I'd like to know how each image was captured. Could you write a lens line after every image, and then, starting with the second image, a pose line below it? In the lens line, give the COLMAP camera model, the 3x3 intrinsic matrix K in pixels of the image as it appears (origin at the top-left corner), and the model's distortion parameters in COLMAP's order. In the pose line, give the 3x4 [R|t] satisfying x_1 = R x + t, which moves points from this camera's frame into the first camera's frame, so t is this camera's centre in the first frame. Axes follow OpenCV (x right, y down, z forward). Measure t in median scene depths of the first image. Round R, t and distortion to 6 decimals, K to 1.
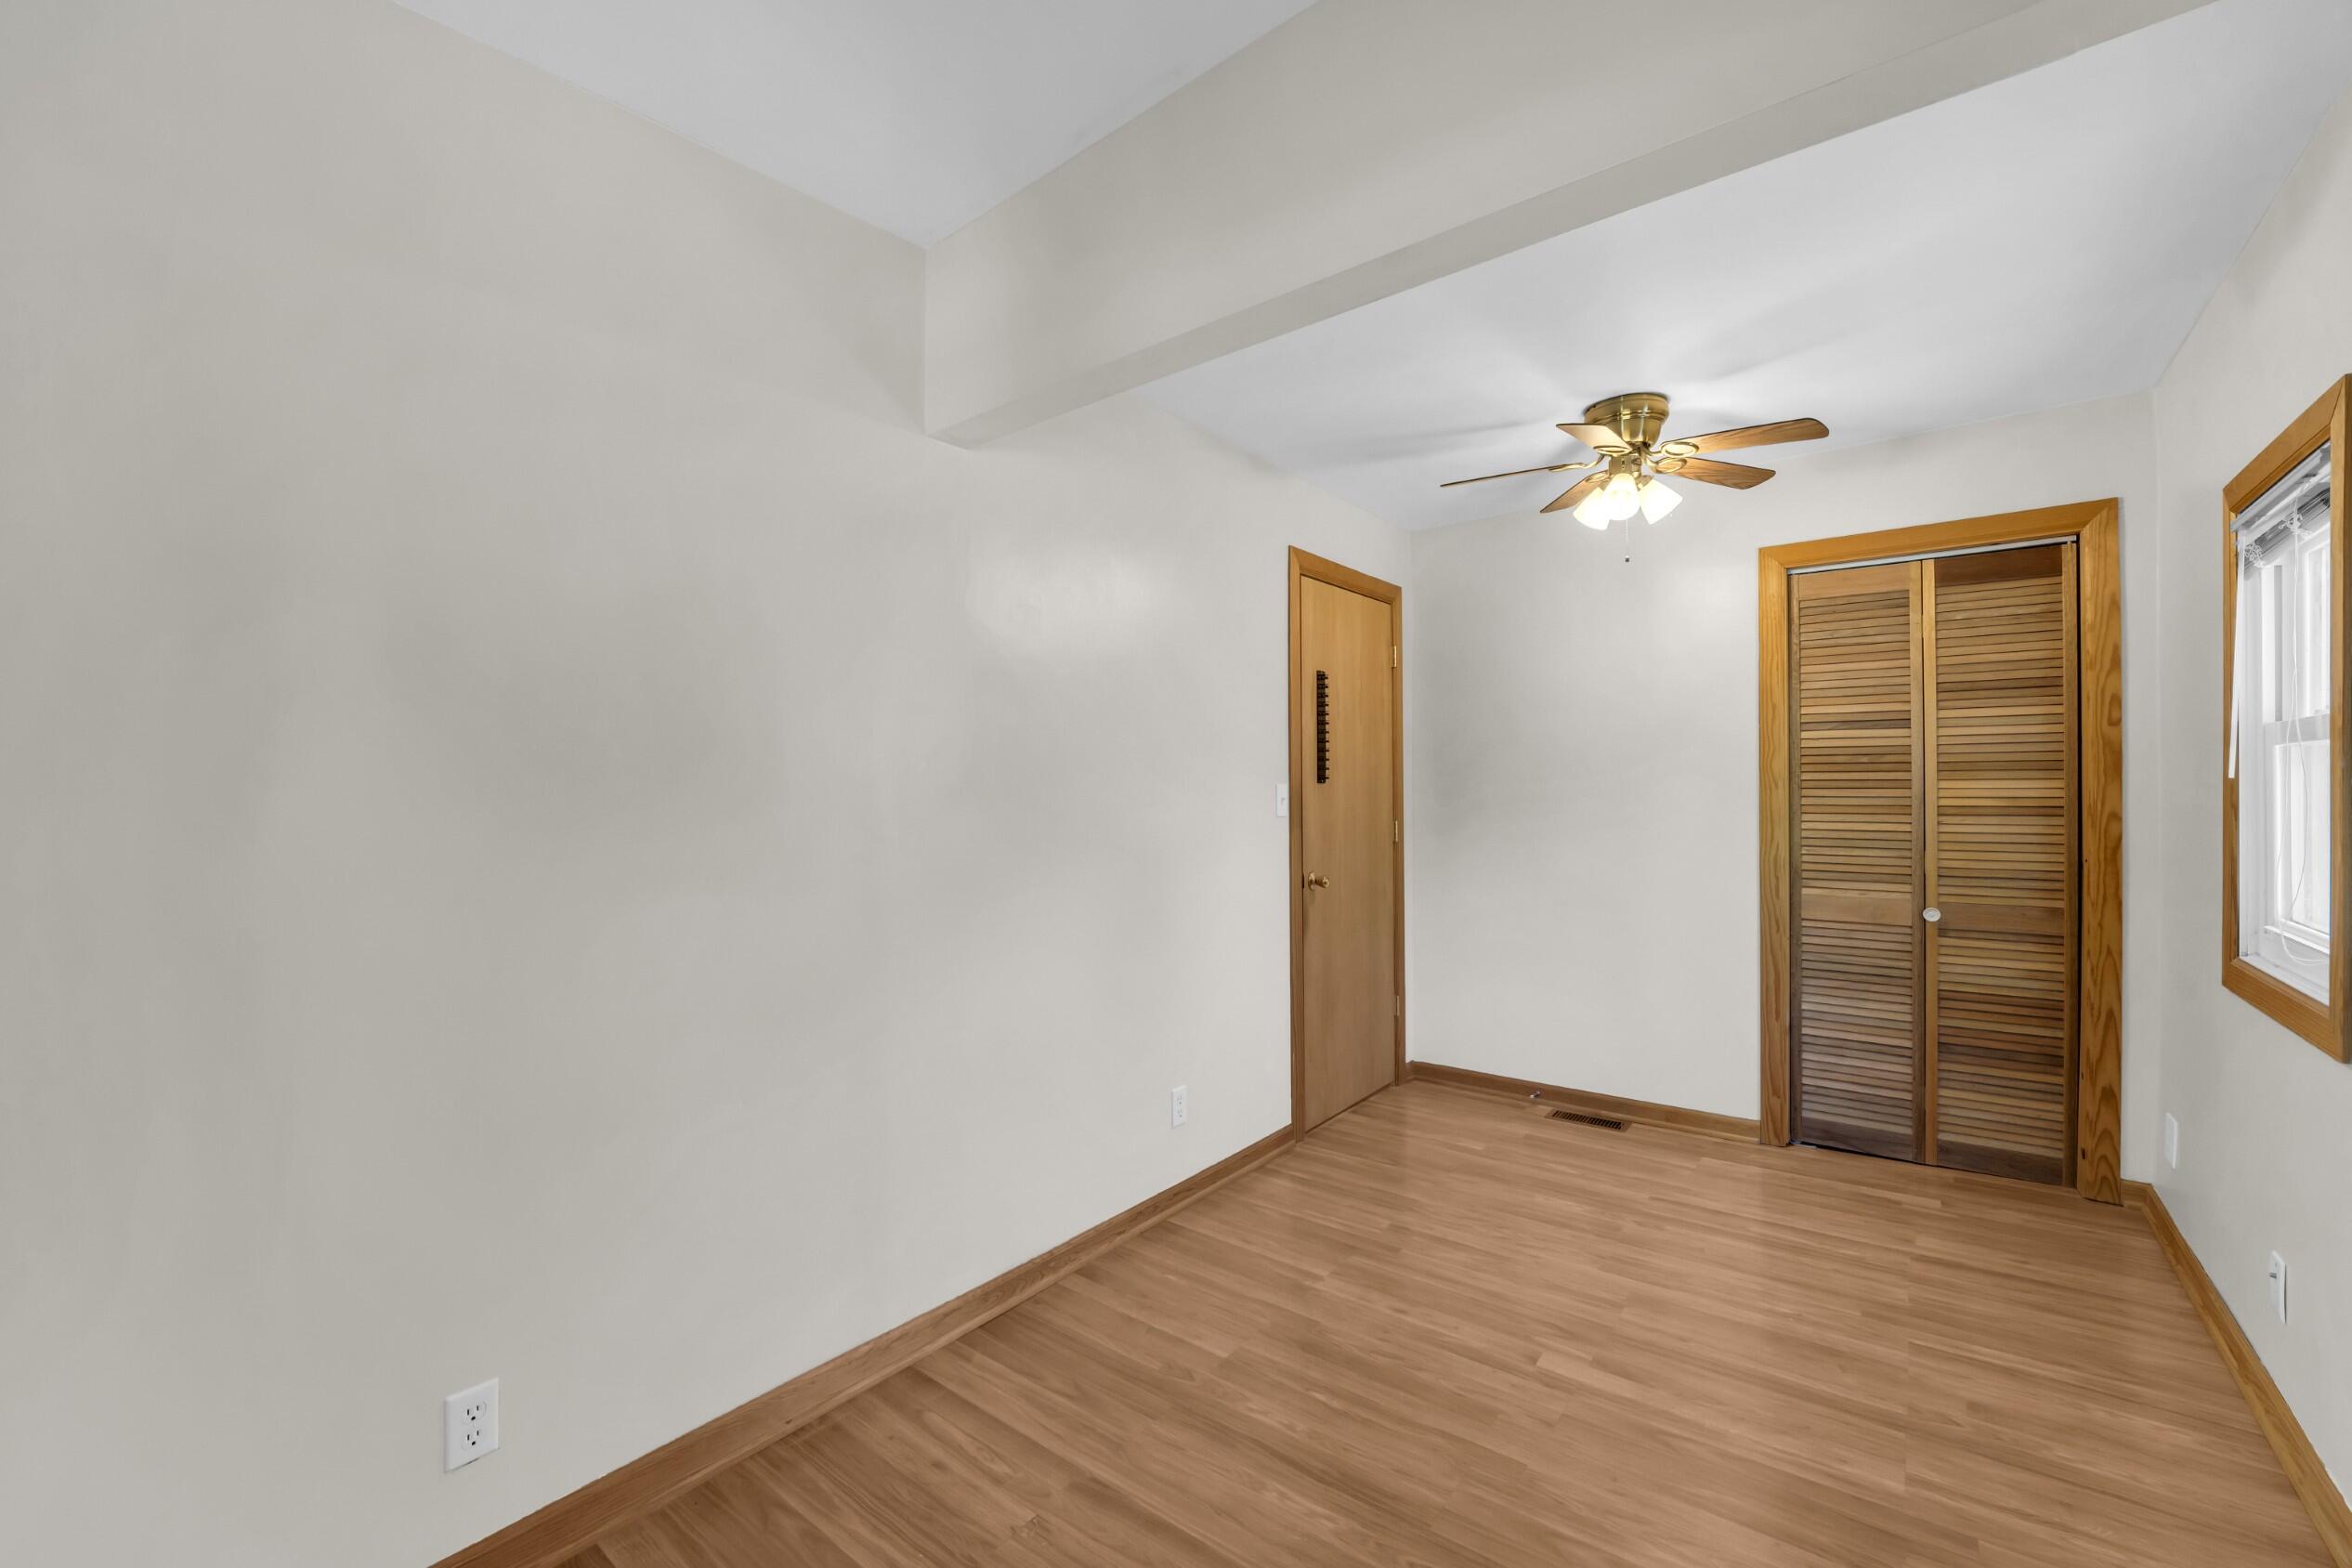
lens RADIAL K [[958.5, 0, 1165.7], [0, 958.5, 782.3], [0, 0, 1]] dist [-0.008707, 0.000125]
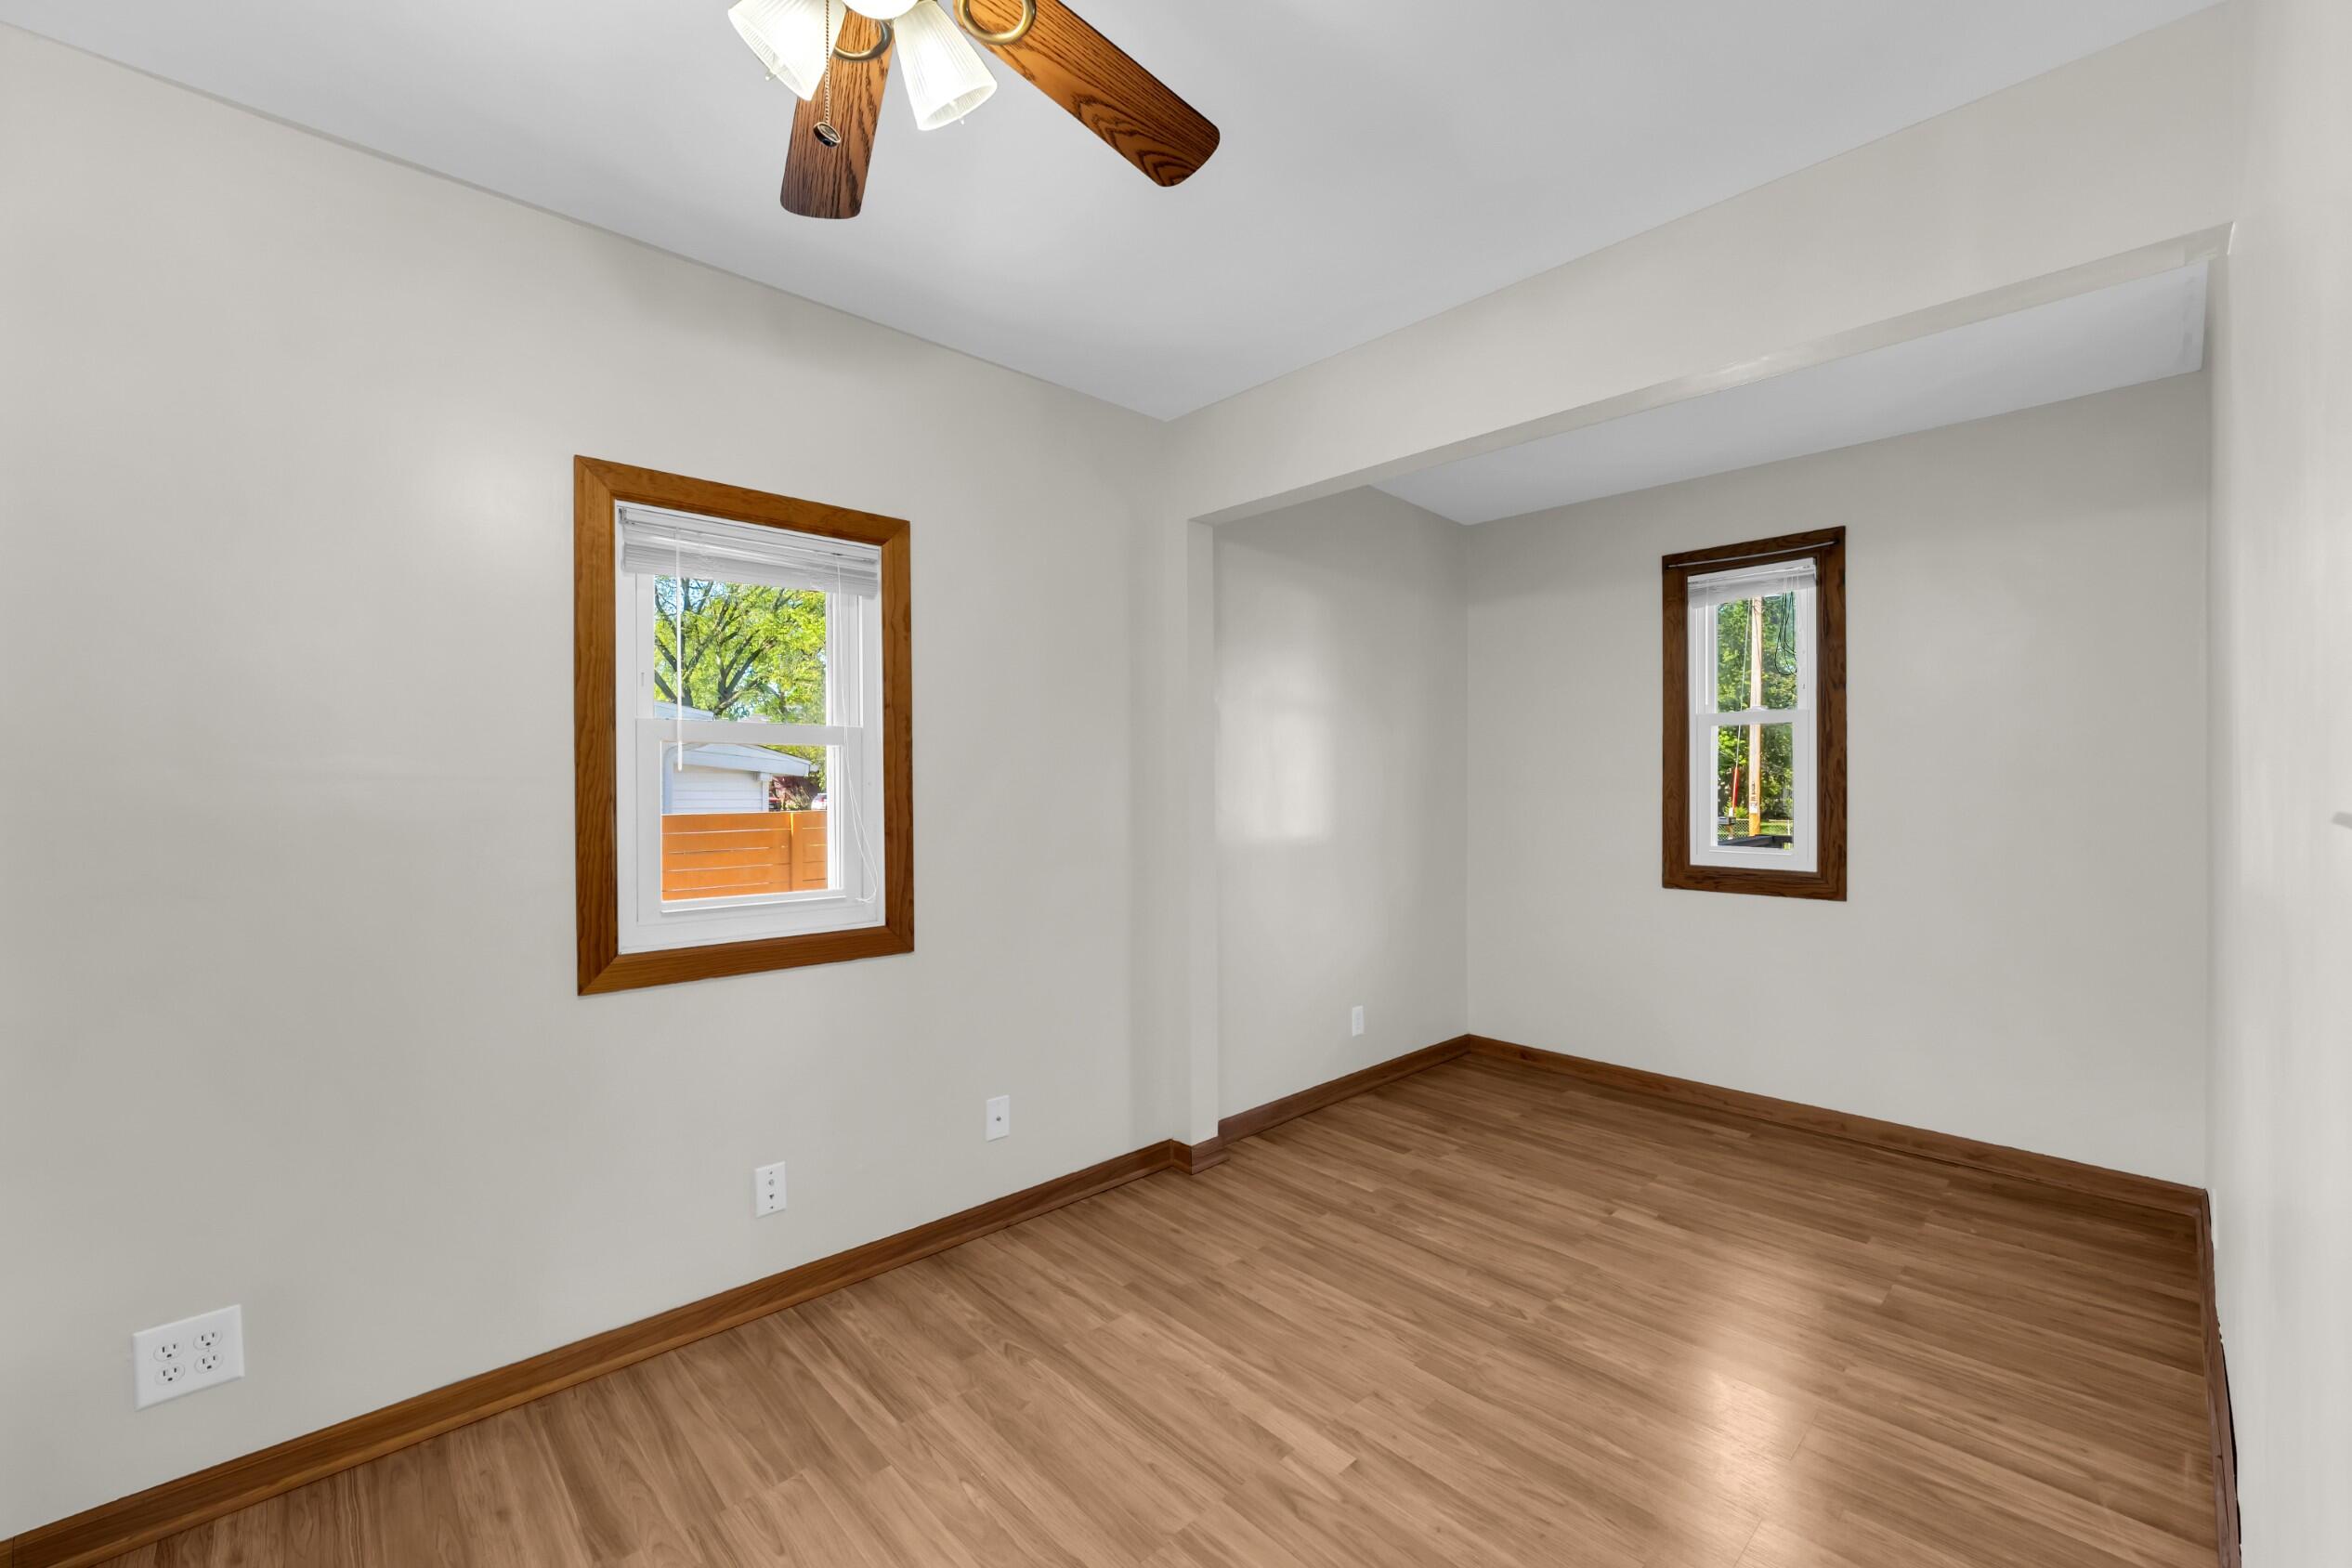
lens RADIAL K [[958.5, 0, 1165.7], [0, 958.5, 782.3], [0, 0, 1]] dist [-0.008707, 0.000125]
pose [[-0.988213, 0.004638, 0.153015, 0.431627], [0.004383, 0.999988, -0.002004, 0.015160], [-0.153023, -0.001309, -0.988222, 1.899204]]
